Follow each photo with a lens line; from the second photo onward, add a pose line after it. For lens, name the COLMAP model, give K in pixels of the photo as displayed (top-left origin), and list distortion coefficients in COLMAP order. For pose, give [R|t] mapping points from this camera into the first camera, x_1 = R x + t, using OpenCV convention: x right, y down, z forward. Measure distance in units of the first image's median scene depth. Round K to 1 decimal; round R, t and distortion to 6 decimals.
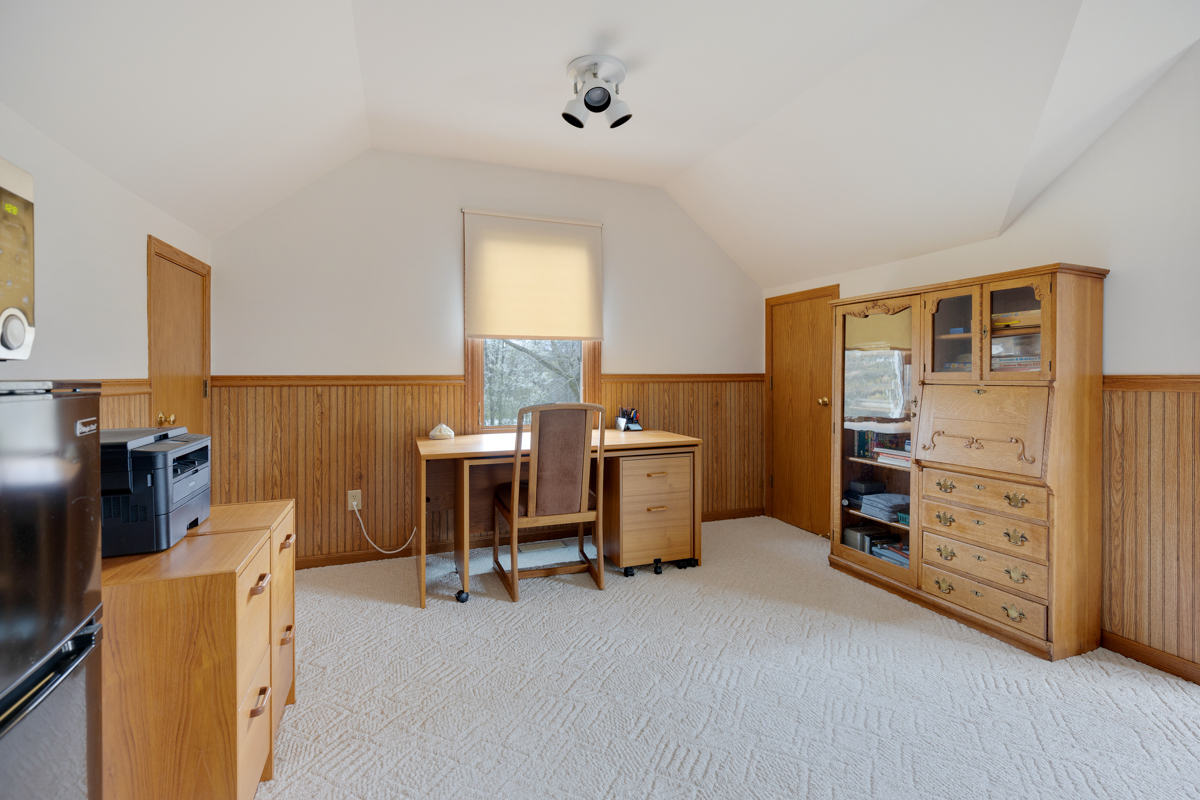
lens RADIAL K [[544.7, 0, 604.0], [0, 544.7, 378.0], [0, 0, 1]] dist [0.004134, -0.000110]
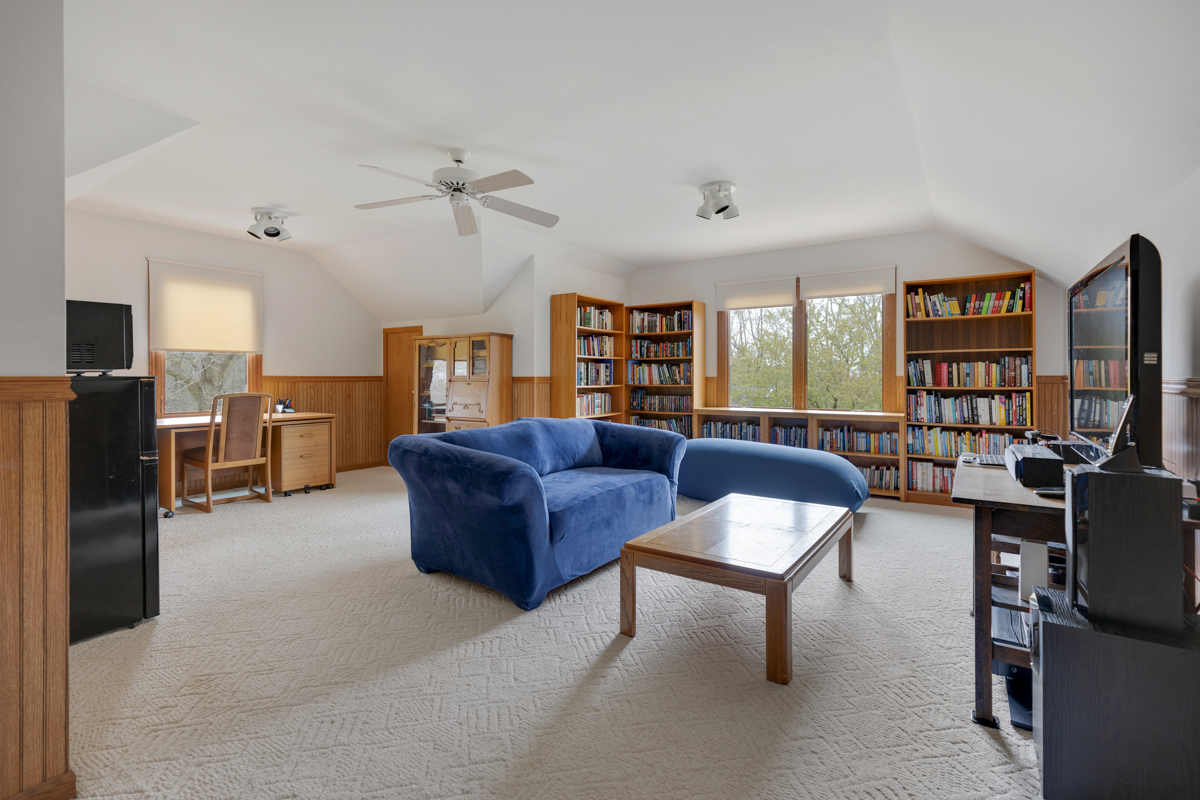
lens RADIAL K [[544.7, 0, 604.0], [0, 544.7, 378.0], [0, 0, 1]] dist [0.004134, -0.000110]
pose [[0.819694, 0.000537, 0.572801, -0.134614], [0.002349, 0.999988, -0.004298, 0.009403], [-0.572797, 0.004869, 0.819683, -1.066143]]
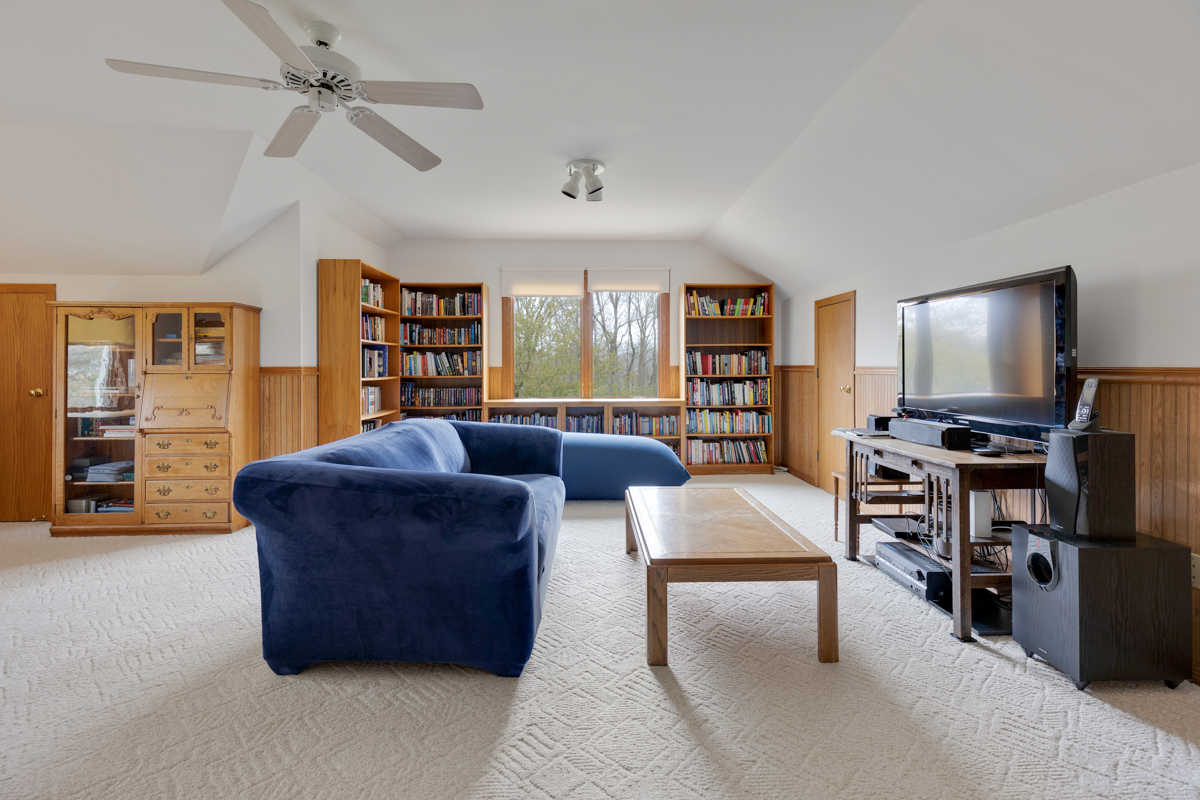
lens RADIAL K [[547.7, 0, 605.6], [0, 547.7, 369.3], [0, 0, 1]] dist [0.003568, 0.000076]
pose [[0.323719, -0.002361, 0.946150, -0.345799], [0.007316, 0.999973, -0.000008, 0.008690], [-0.946125, 0.006924, 0.323727, -0.541006]]
